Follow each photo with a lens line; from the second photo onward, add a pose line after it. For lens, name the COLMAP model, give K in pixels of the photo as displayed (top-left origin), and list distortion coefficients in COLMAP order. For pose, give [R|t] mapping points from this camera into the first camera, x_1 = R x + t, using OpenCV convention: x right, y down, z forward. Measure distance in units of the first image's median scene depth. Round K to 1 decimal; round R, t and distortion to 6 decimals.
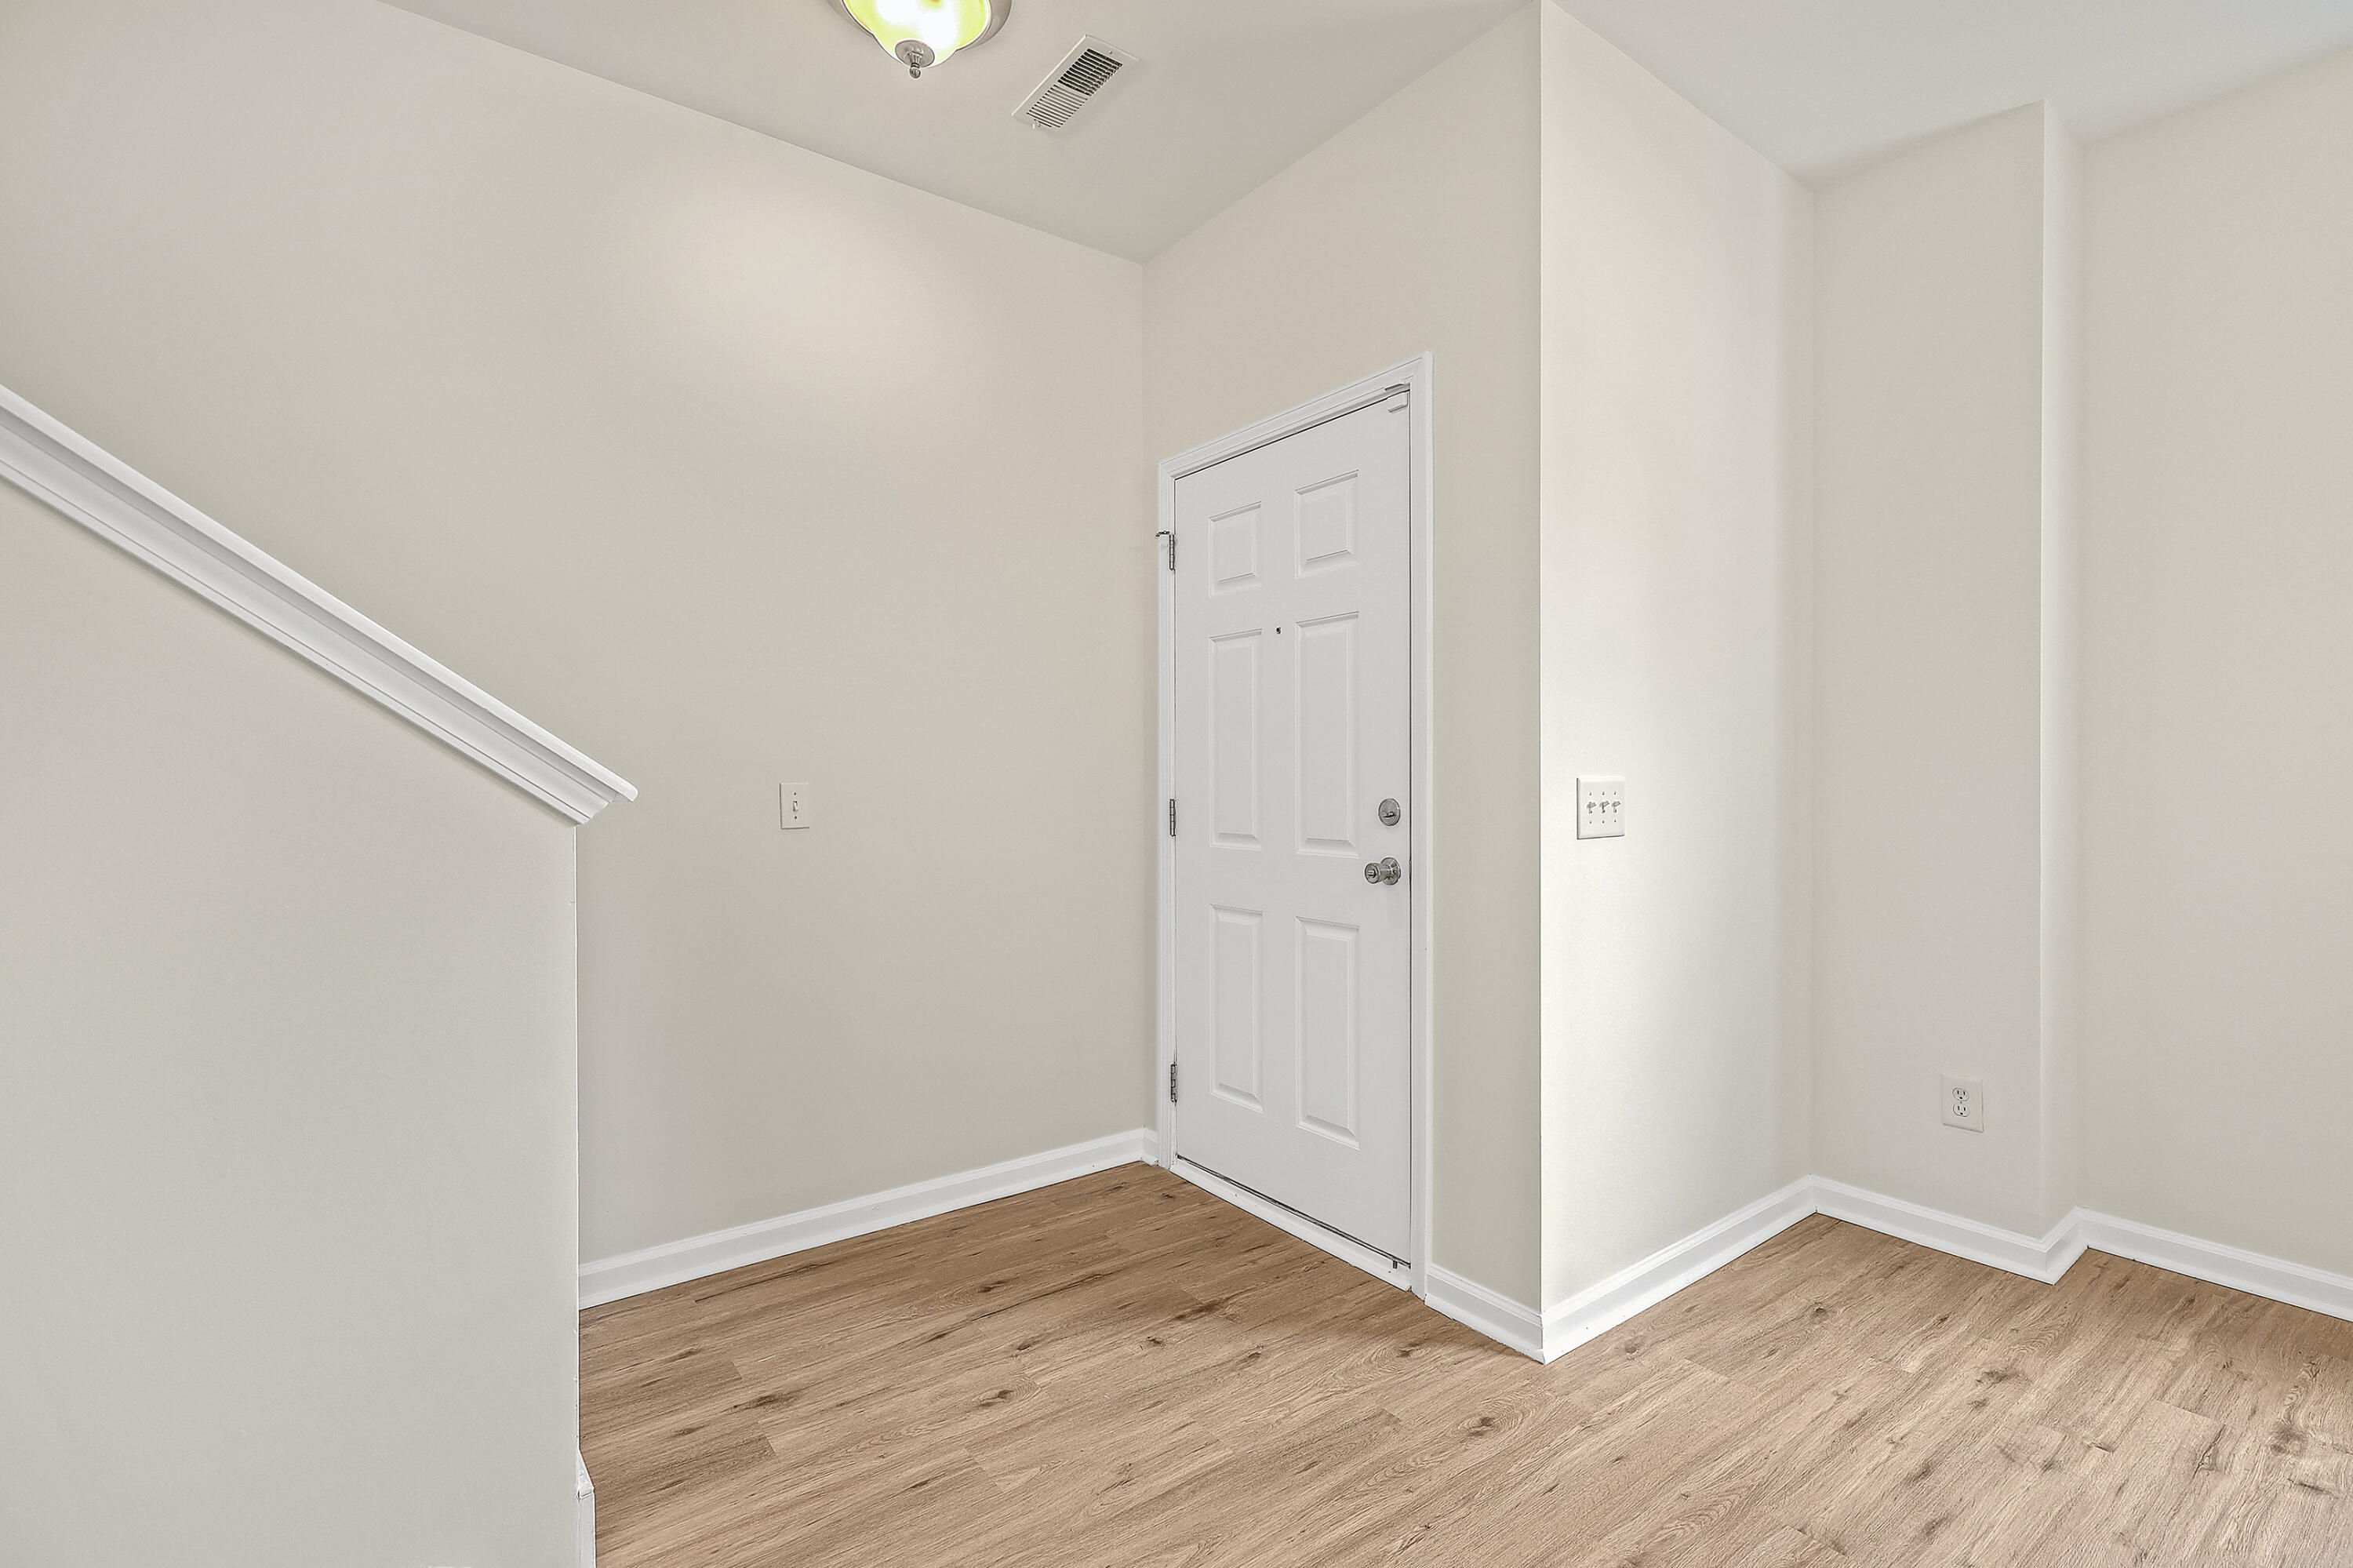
lens RADIAL K [[1067.6, 0, 1188.4], [0, 1067.6, 760.3], [0, 0, 1]] dist [-0.000704, -0.000264]
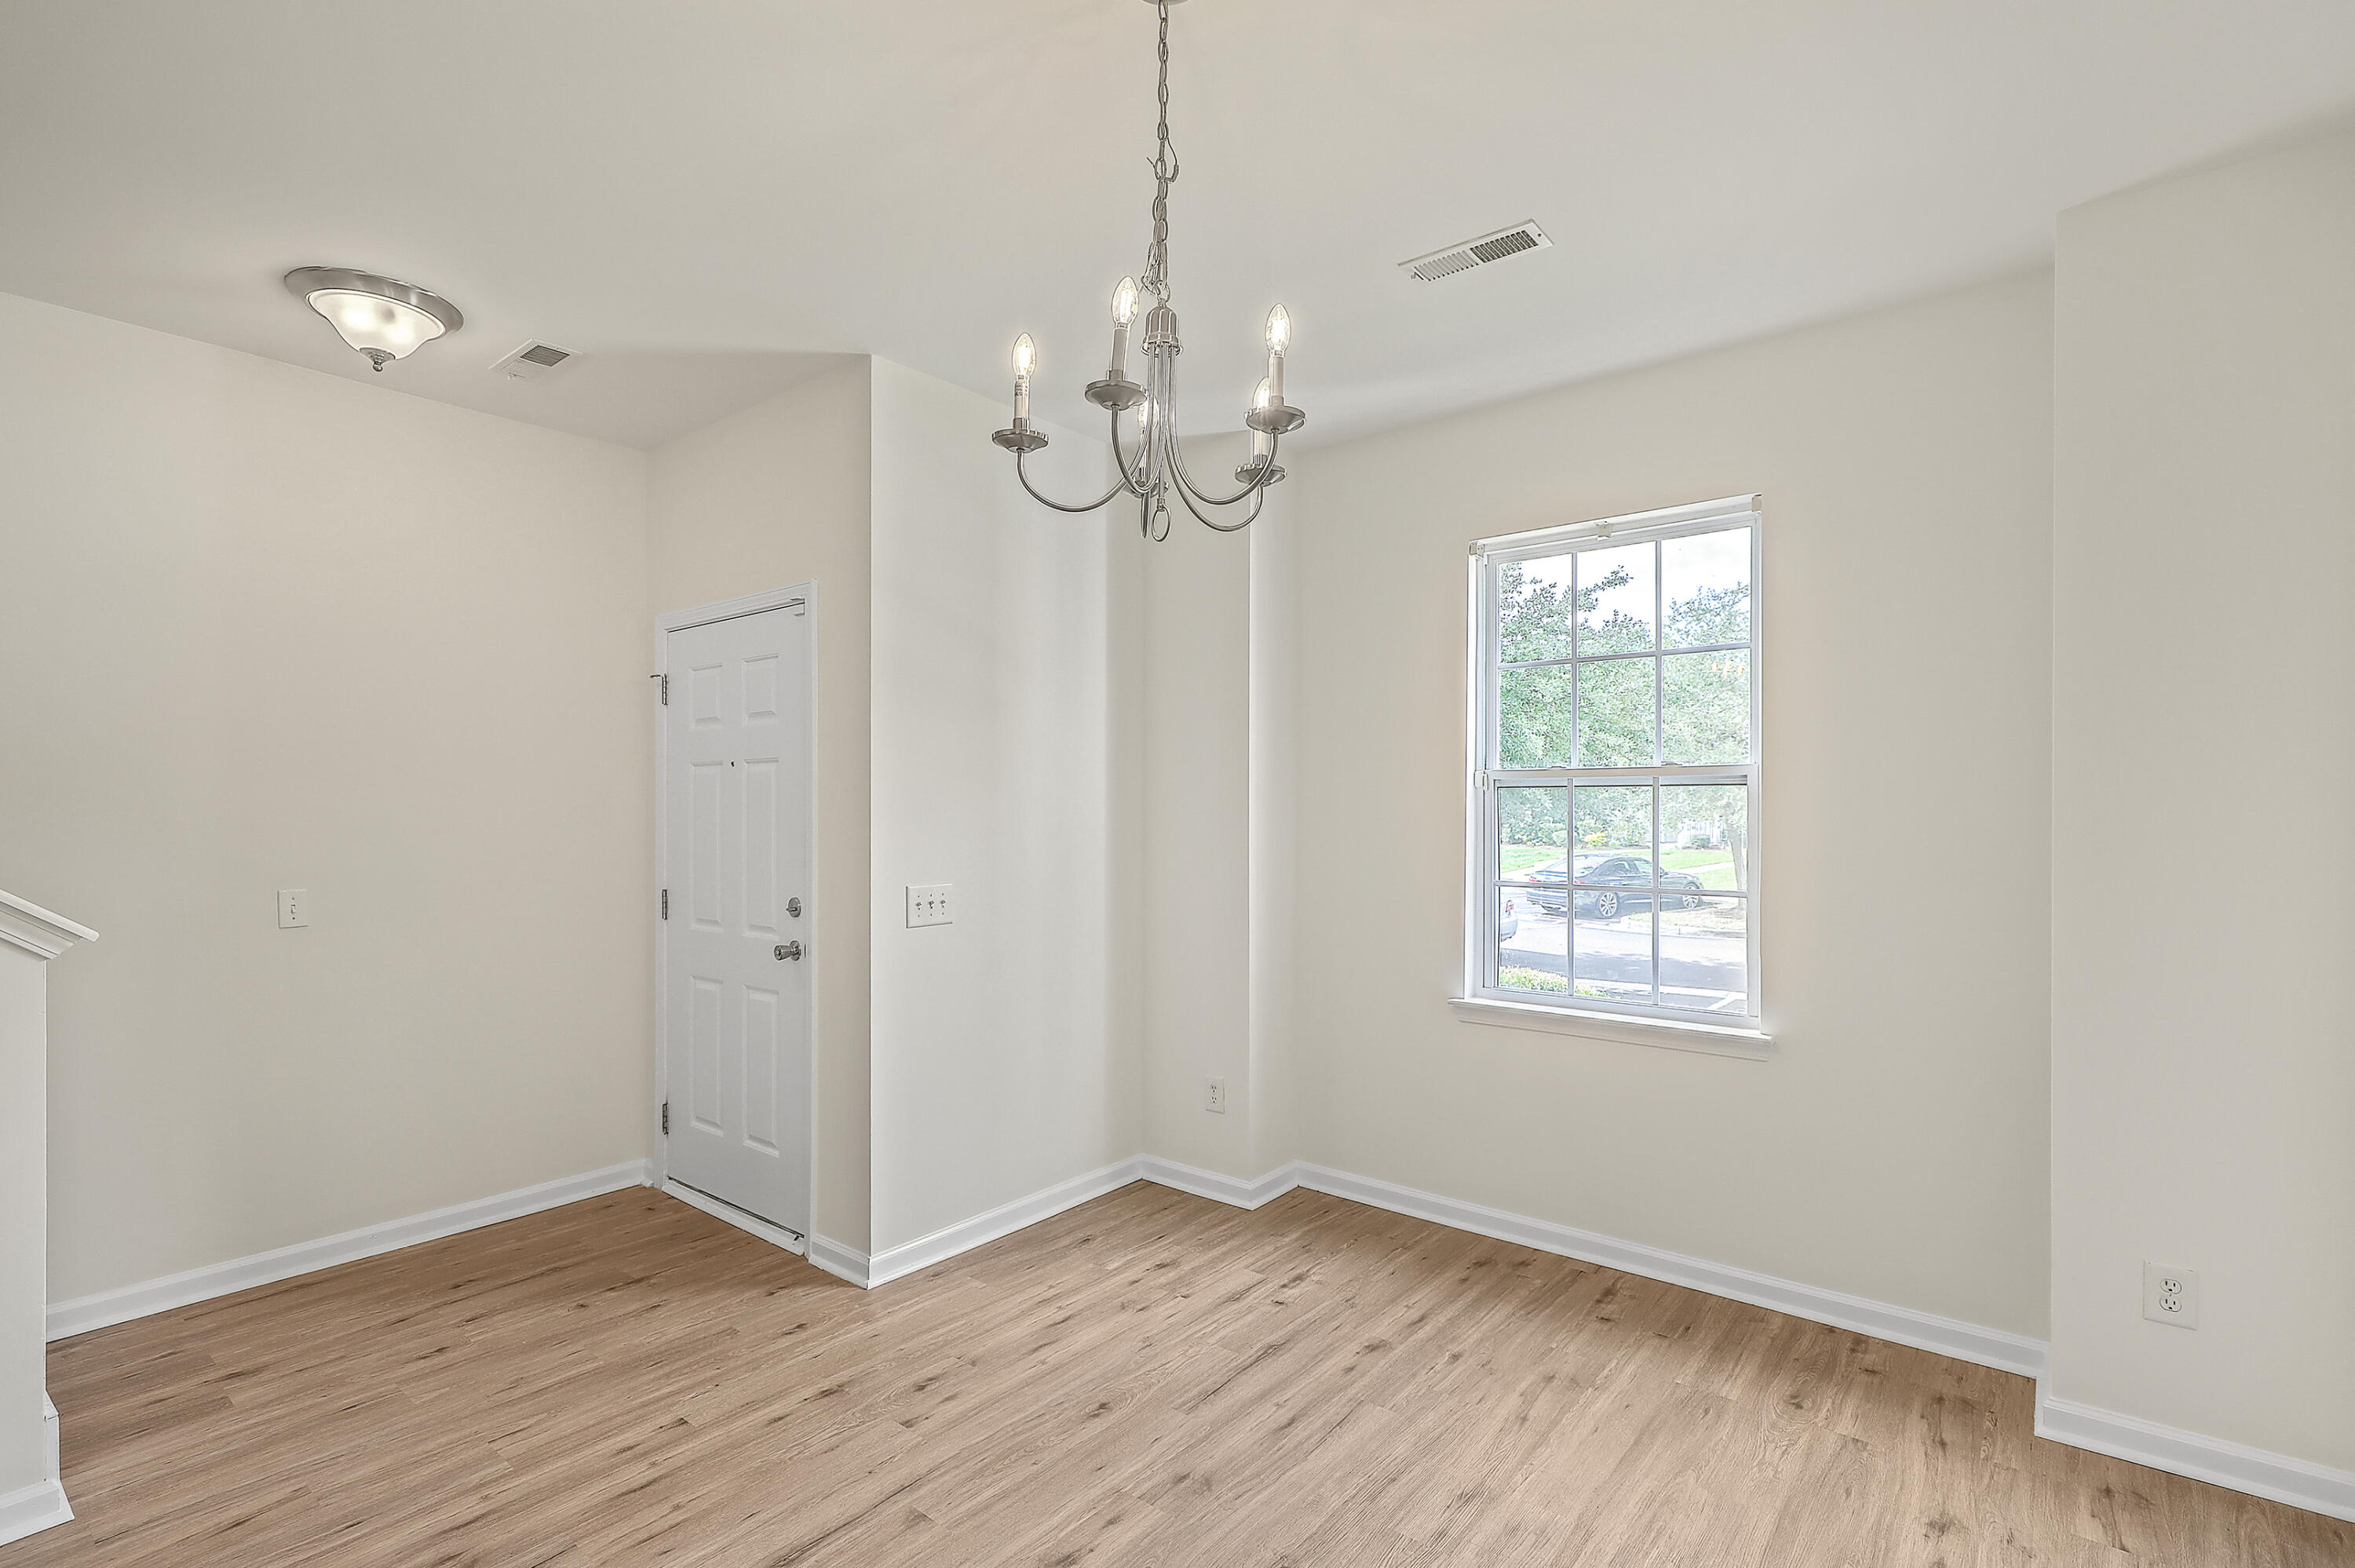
lens RADIAL K [[1068.3, 0, 1155.6], [0, 1068.3, 795.3], [0, 0, 1]] dist [-0.000704, -0.000264]
pose [[0.969590, 0.006087, 0.244661, 0.325618], [-0.005870, 0.999981, -0.001616, -0.103408], [-0.244666, 0.000130, 0.969607, -0.476161]]
